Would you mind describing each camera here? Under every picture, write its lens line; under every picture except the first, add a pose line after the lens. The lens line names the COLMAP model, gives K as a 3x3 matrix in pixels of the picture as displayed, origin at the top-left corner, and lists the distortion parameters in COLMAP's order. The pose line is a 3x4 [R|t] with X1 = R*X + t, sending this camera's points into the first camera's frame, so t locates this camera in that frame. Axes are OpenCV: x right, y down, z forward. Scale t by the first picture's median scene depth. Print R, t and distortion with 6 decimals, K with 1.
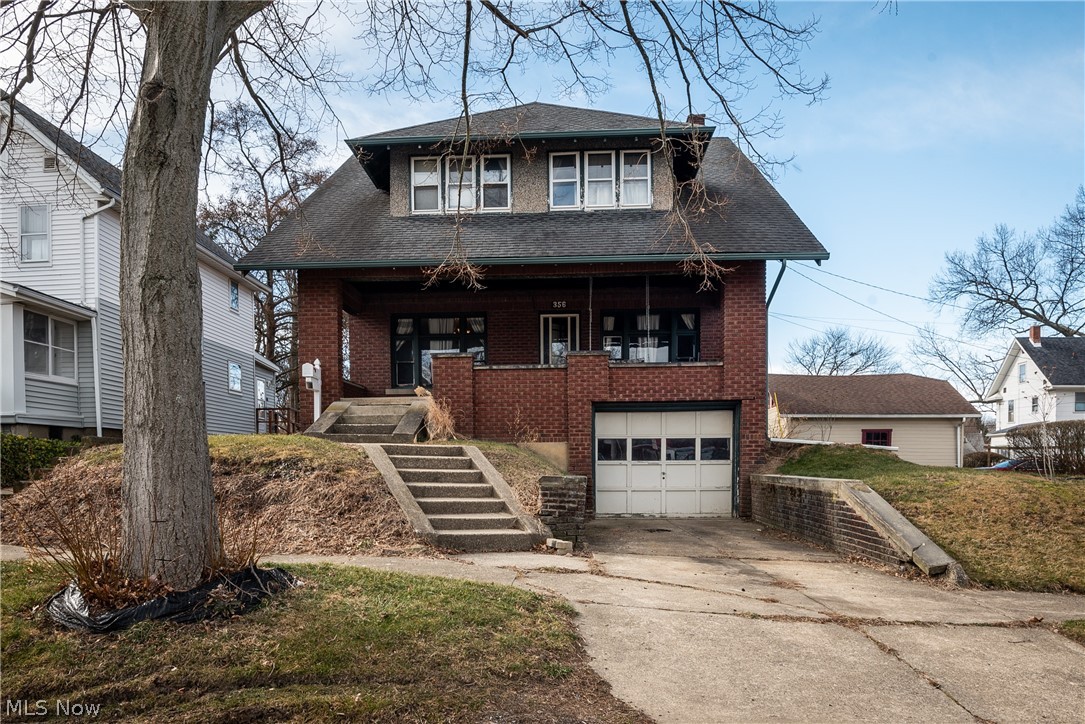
lens RADIAL K [[680.4, 0, 540.4], [0, 680.4, 496.3], [0, 0, 1]] dist [0.006270, -0.000331]
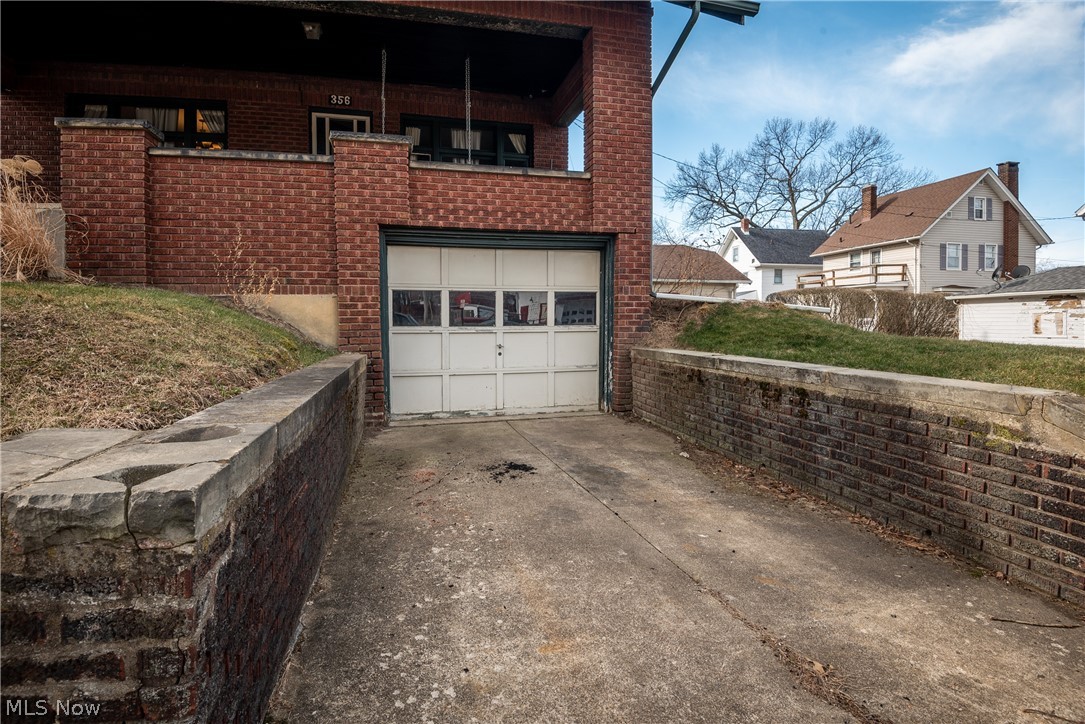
lens RADIAL K [[514.1, 0, 522.5], [0, 514.1, 342.8], [0, 0, 1]] dist [-0.034559, -0.000737]
pose [[0.957334, -0.011910, 0.288738, 0.064453], [0.013227, 0.999909, -0.002613, -0.036225], [-0.288681, 0.006321, 0.957405, 0.546896]]
